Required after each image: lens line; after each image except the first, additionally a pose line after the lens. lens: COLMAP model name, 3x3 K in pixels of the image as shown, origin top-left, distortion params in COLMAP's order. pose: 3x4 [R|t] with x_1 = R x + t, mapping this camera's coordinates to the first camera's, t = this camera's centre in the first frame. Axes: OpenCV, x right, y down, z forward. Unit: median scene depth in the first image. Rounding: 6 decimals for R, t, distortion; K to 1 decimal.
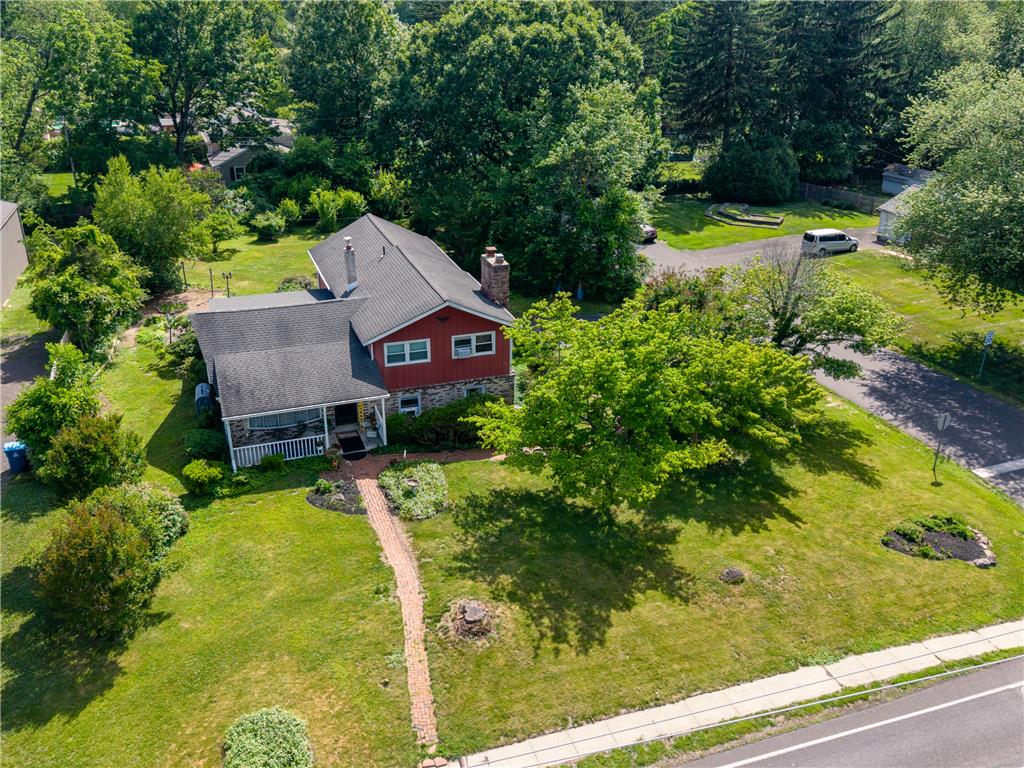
lens RADIAL K [[900.2, 0, 519.6], [0, 900.2, 384.4], [0, 0, 1]] dist [0.016595, -0.006160]
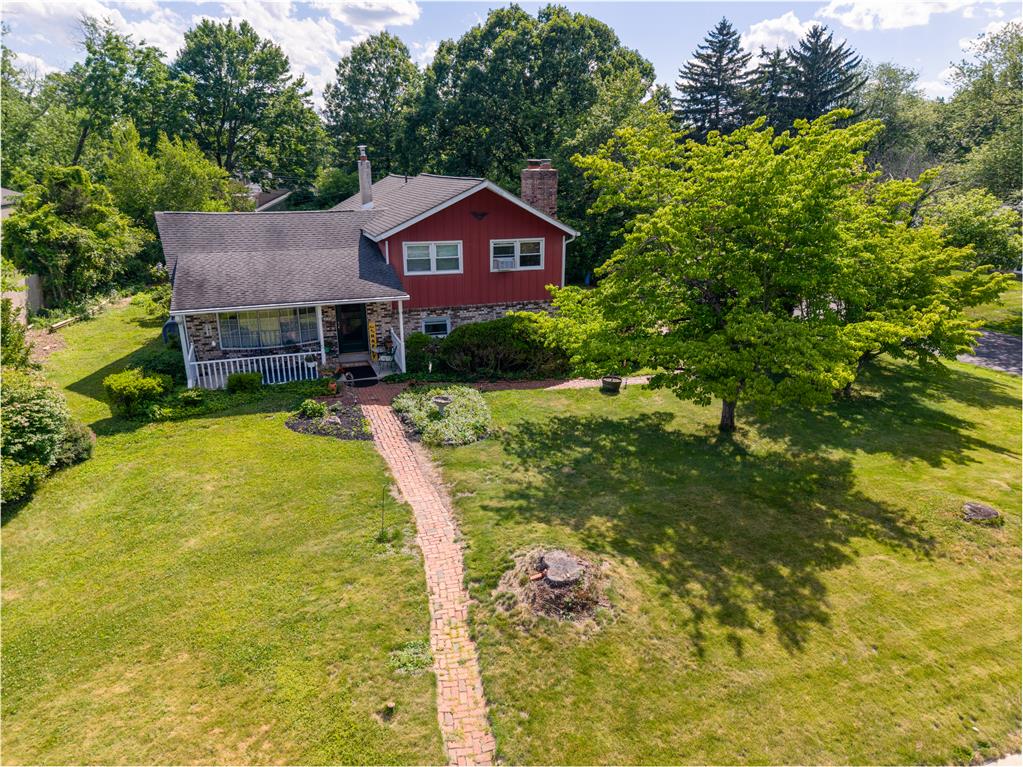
lens RADIAL K [[703.8, 0, 511.5], [0, 703.8, 383.5], [0, 0, 1]] dist [0.000522, 0.002107]
pose [[0.999897, -0.010666, -0.009628, -0.063842], [0.009676, 0.995176, -0.097631, 0.158510], [0.010623, 0.097527, 0.995176, 0.495754]]
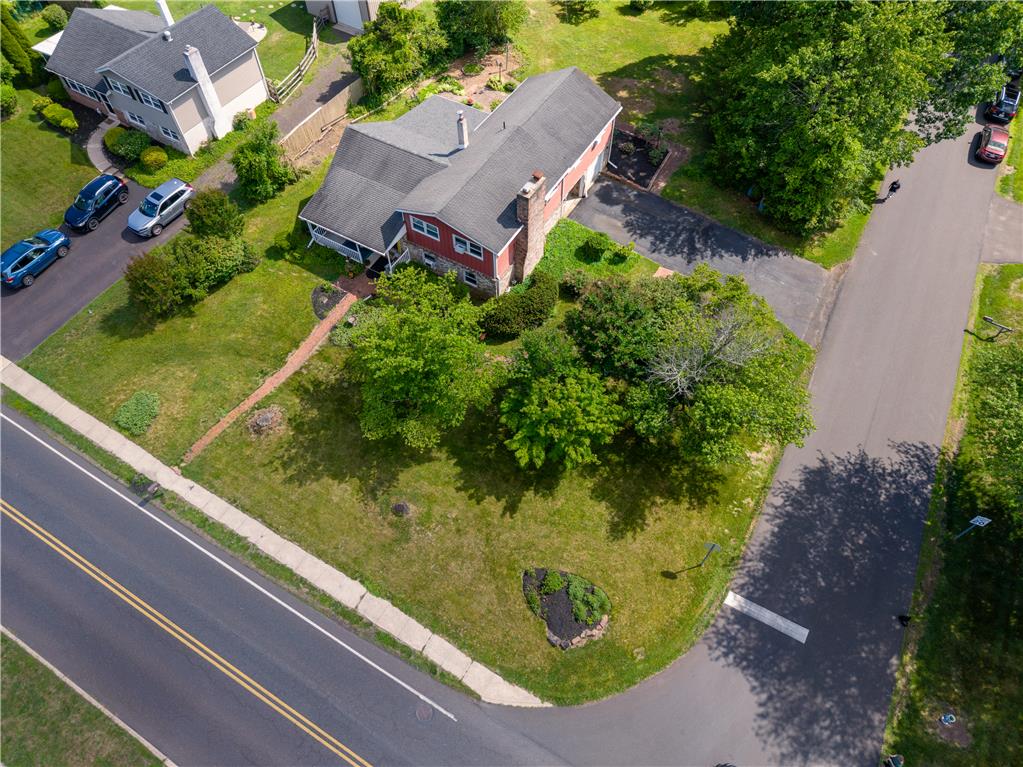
lens RADIAL K [[703.8, 0, 511.5], [0, 703.8, 383.5], [0, 0, 1]] dist [0.000522, 0.002107]
pose [[0.633048, 0.628967, -0.451276, 0.698114], [-0.300053, 0.736753, 0.605940, -0.650830], [0.713595, -0.248183, 0.655124, 0.403217]]
